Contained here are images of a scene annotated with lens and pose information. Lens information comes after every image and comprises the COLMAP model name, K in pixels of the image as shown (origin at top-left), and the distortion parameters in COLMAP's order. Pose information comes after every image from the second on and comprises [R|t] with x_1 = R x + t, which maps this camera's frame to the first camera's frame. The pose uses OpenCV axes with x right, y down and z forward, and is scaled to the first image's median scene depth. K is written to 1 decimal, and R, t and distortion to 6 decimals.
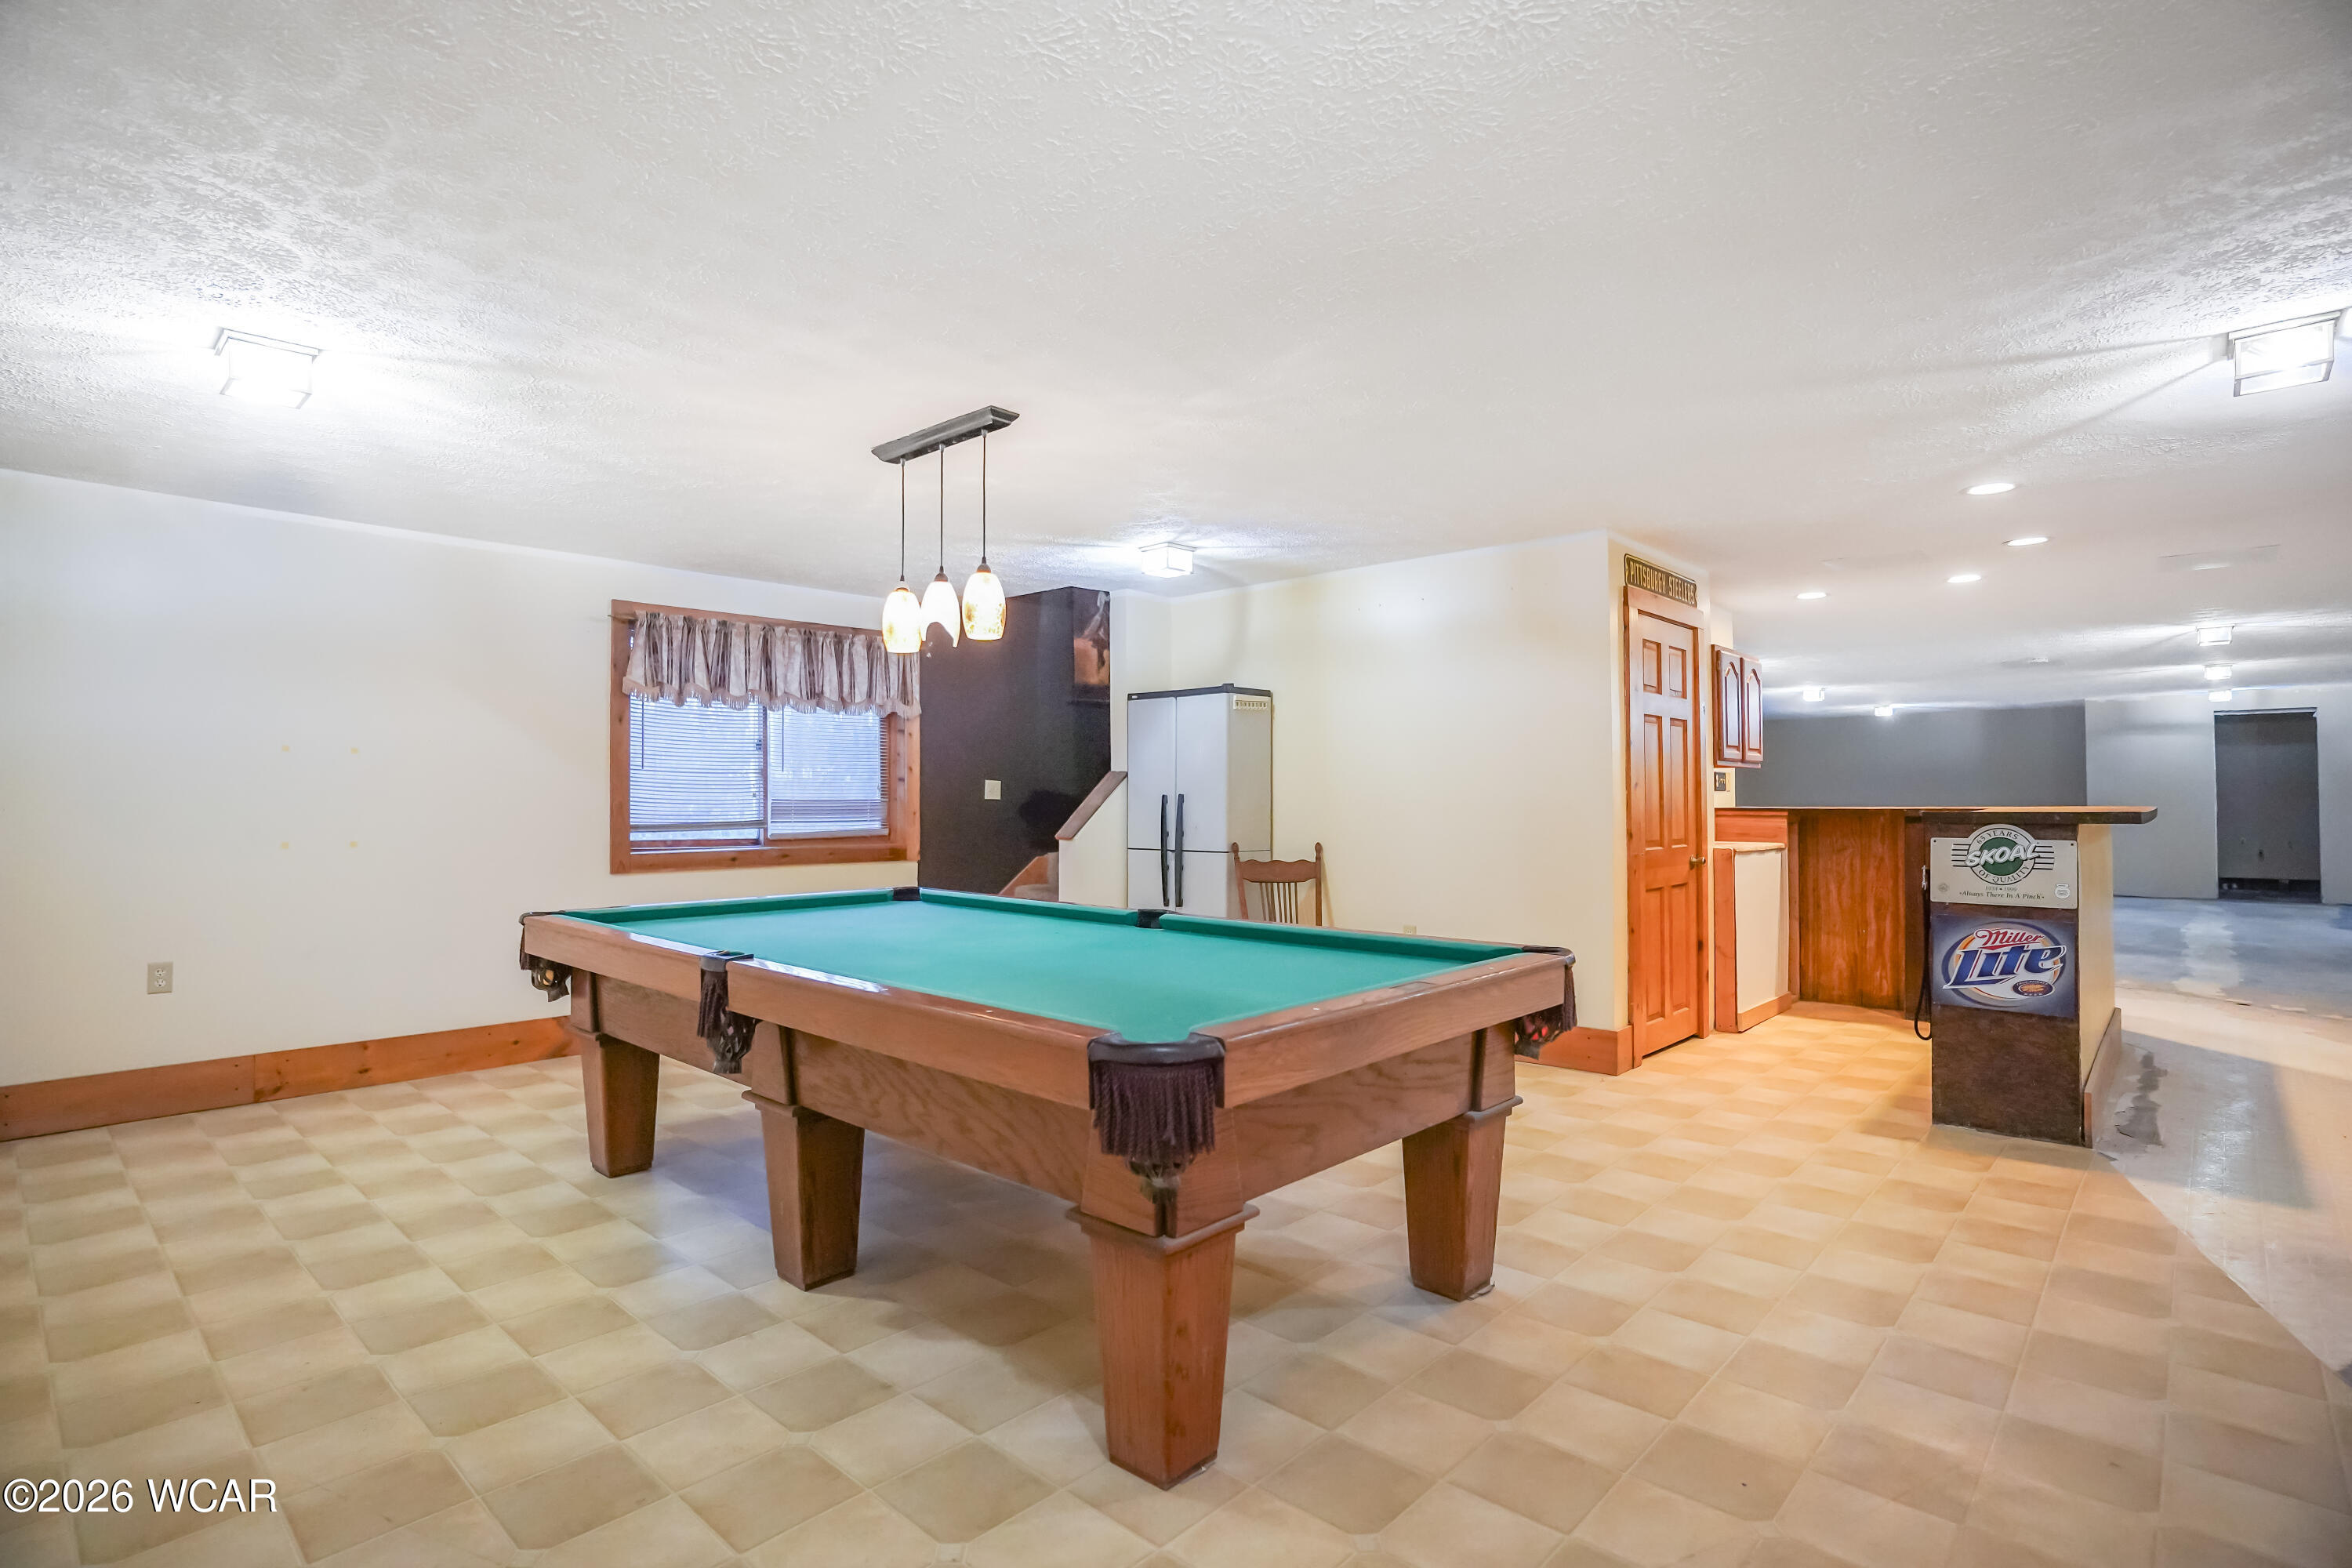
lens RADIAL K [[1150.0, 0, 1182.2], [0, 1150.0, 792.1], [0, 0, 1]] dist [-0.016492, 0.004994]
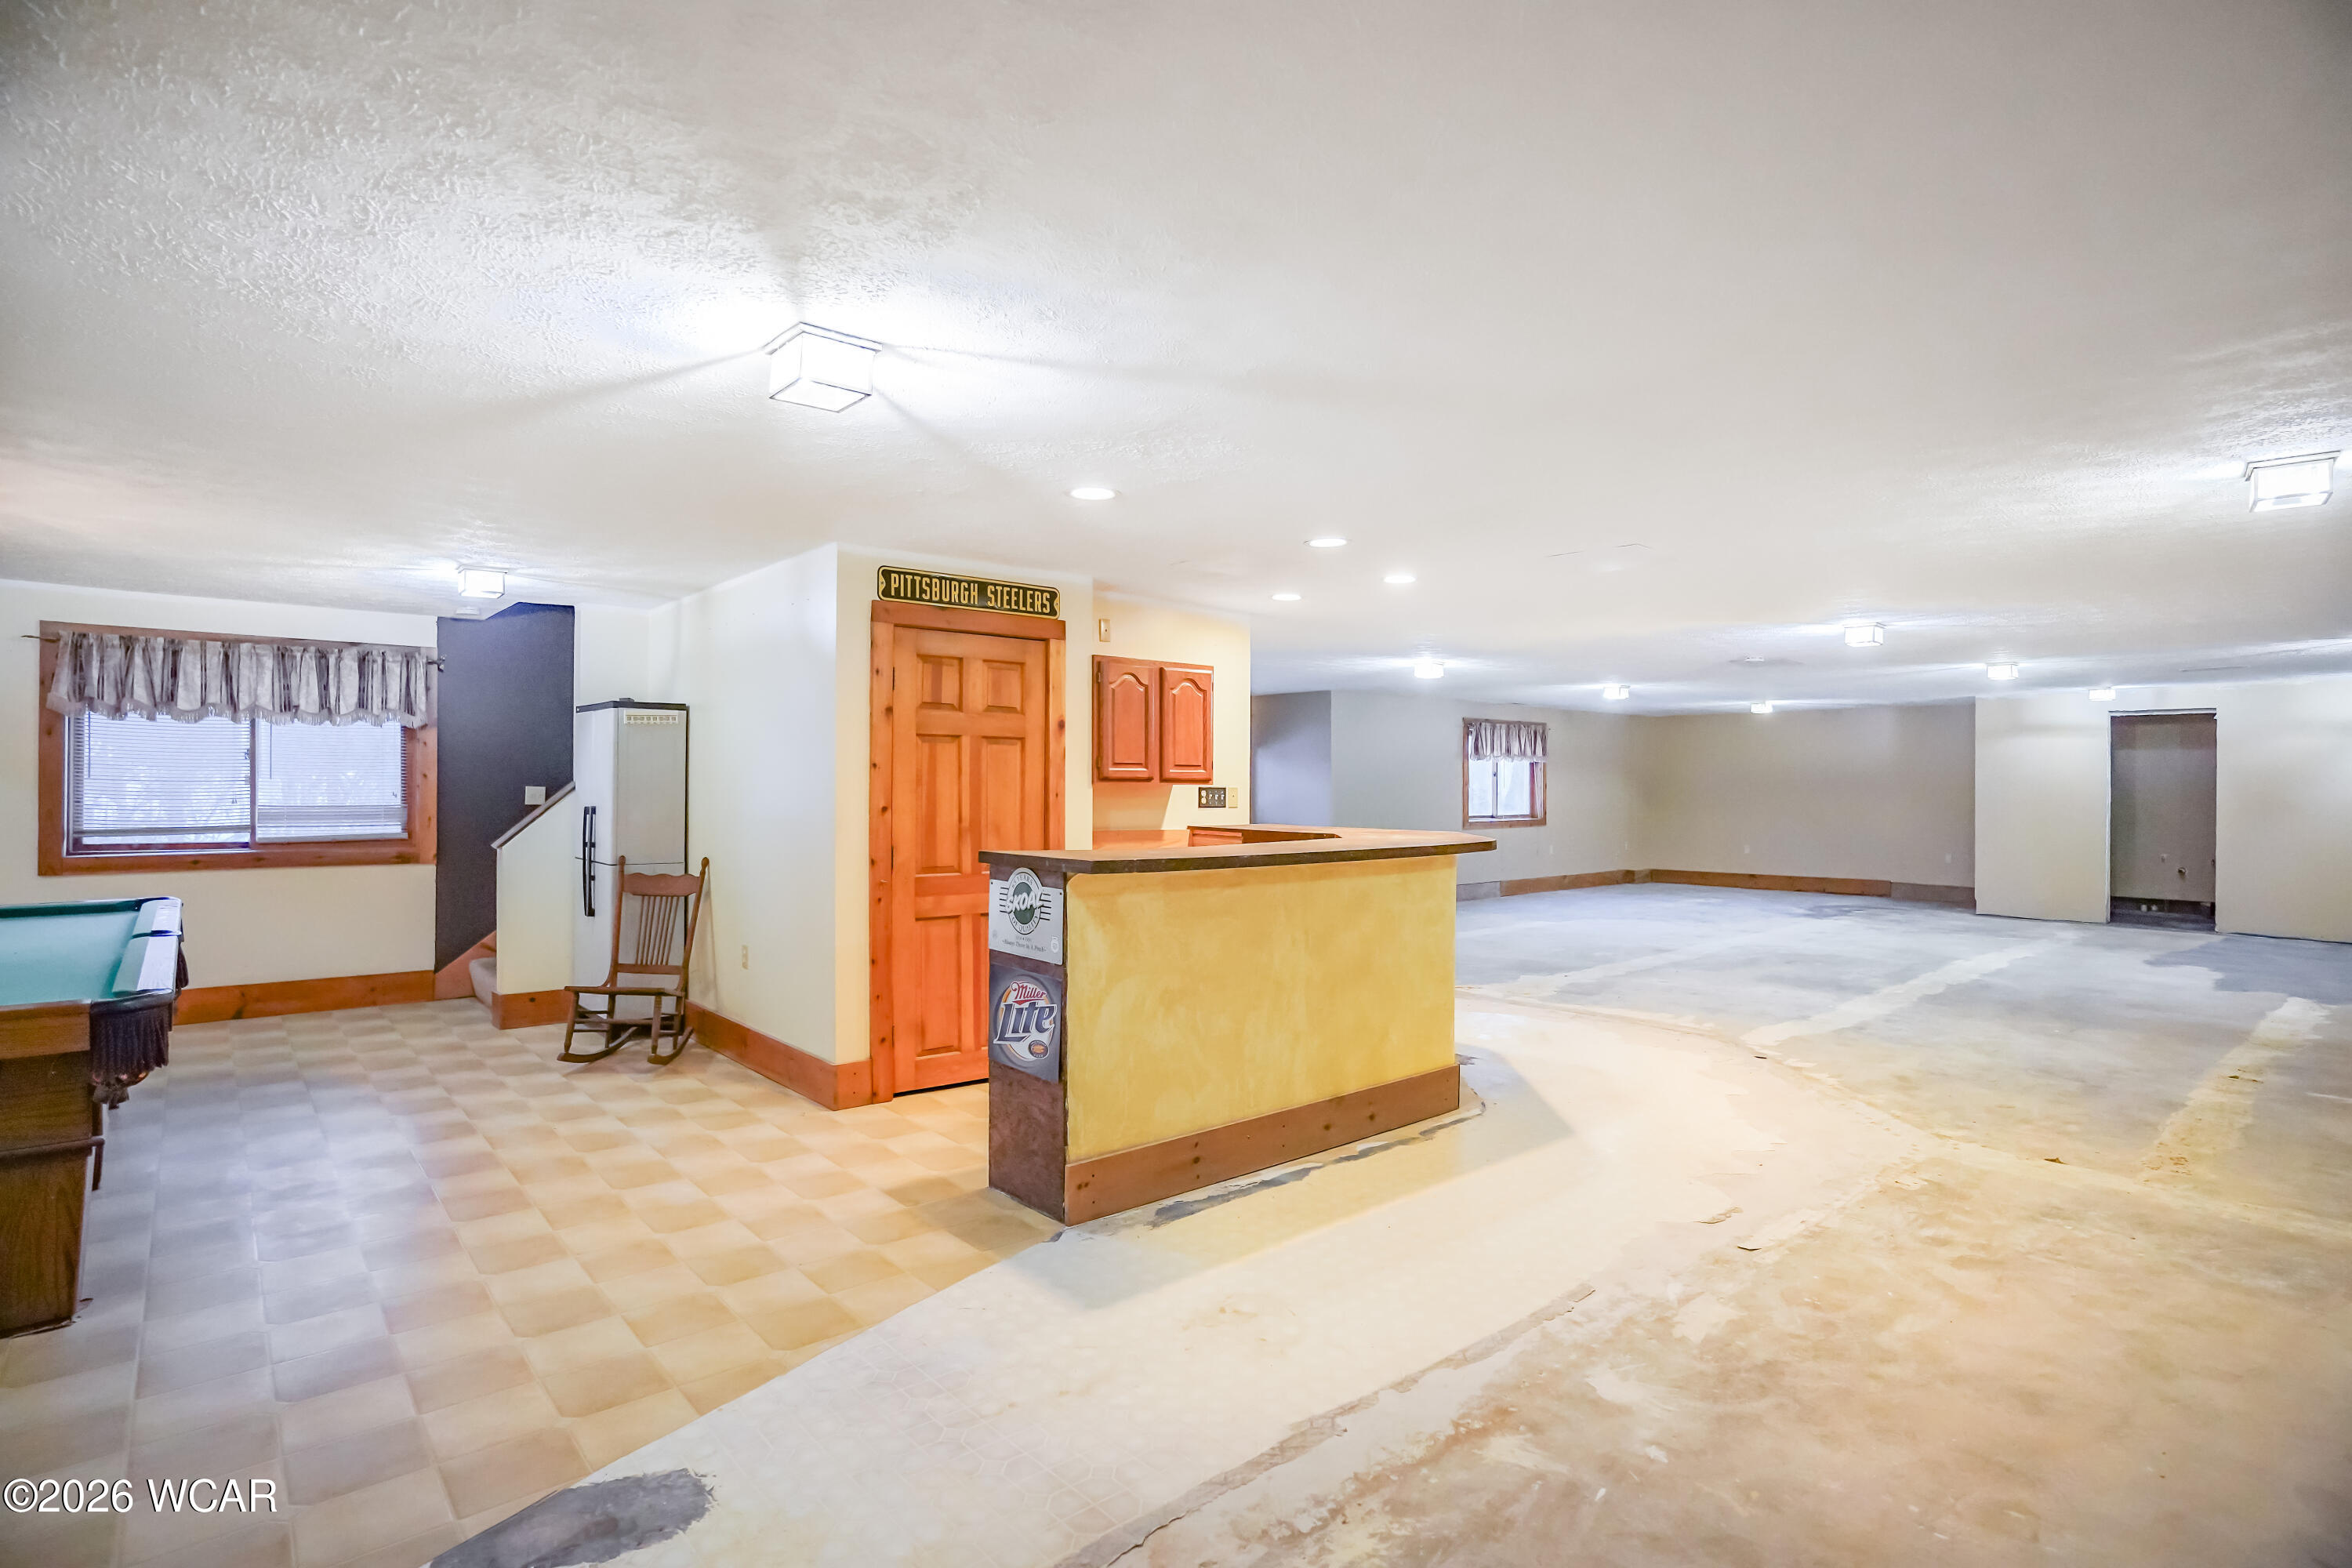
lens RADIAL K [[1133.1, 0, 1165.4], [0, 1133.1, 791.1], [0, 0, 1]] dist [-0.013611, 0.003089]
pose [[0.992275, 0.011444, -0.123527, 0.645383], [-0.009658, 0.999840, 0.015045, -0.032955], [0.123680, -0.013735, 0.992227, 0.080018]]
